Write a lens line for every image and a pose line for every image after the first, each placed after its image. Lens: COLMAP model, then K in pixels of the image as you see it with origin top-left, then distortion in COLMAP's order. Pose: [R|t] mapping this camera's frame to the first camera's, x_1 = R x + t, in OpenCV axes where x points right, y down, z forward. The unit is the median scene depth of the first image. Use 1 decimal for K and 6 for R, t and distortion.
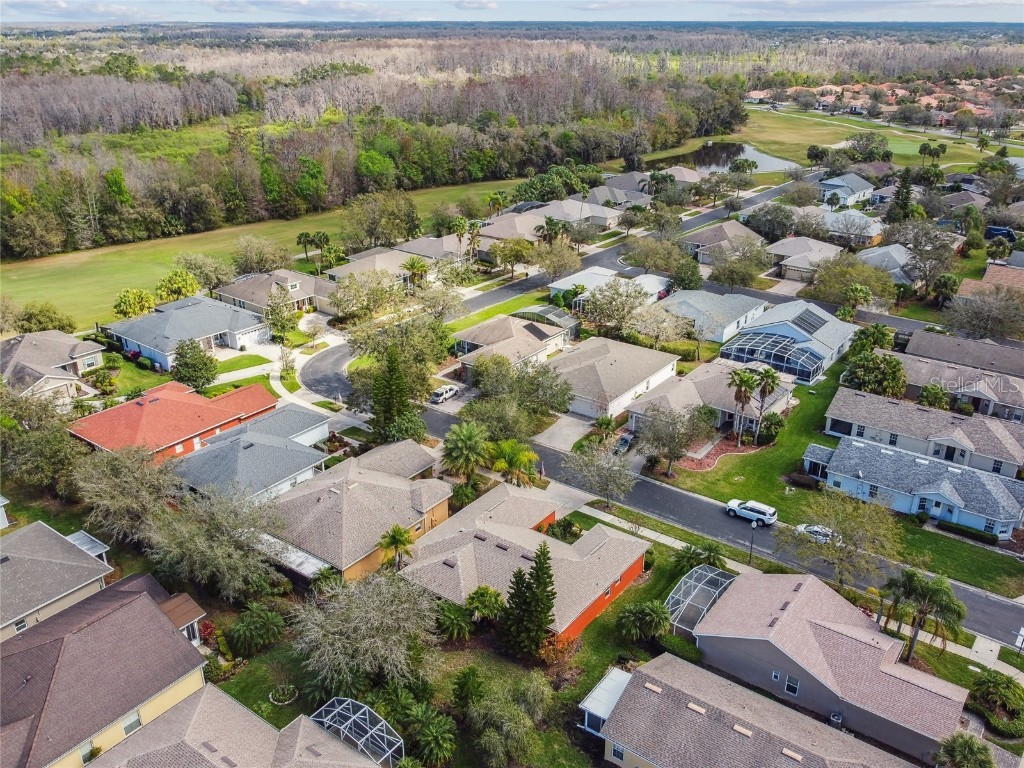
lens RADIAL K [[827.8, 0, 516.1], [0, 827.8, 400.1], [0, 0, 1]] dist [-0.004412, -0.010093]
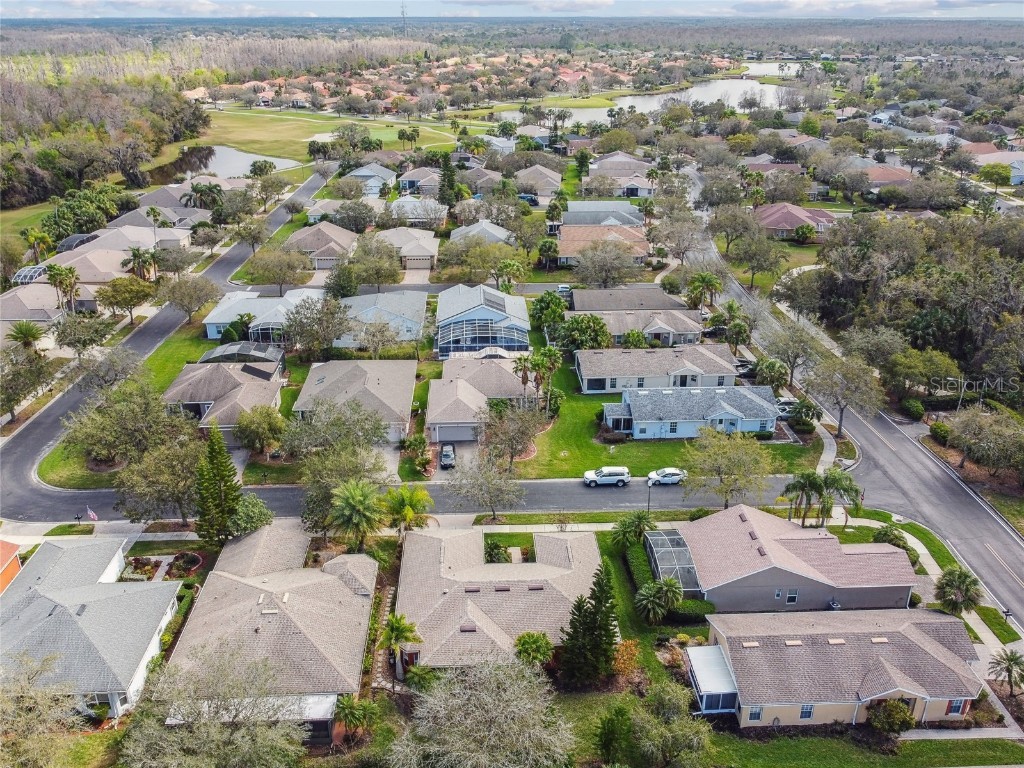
lens RADIAL K [[827.8, 0, 516.1], [0, 827.8, 400.1], [0, 0, 1]] dist [-0.004412, -0.010093]
pose [[0.781062, -0.263489, 0.566142, -0.350183], [0.261632, 0.961289, 0.086441, -0.076063], [-0.567002, 0.080605, 0.819763, 0.157313]]
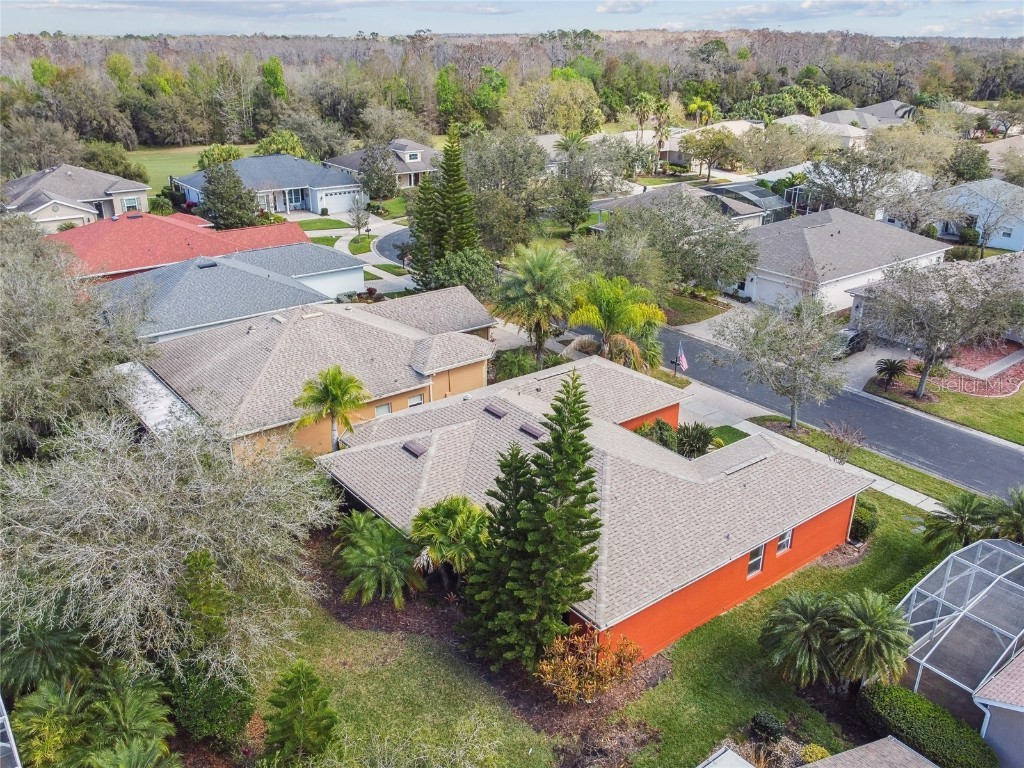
lens RADIAL K [[827.8, 0, 516.1], [0, 827.8, 400.1], [0, 0, 1]] dist [-0.004412, -0.010093]
pose [[0.961453, 0.108967, -0.252455, 0.068727], [-0.113390, 0.993546, -0.002991, 0.123265], [0.250500, 0.031502, 0.967604, 0.416833]]
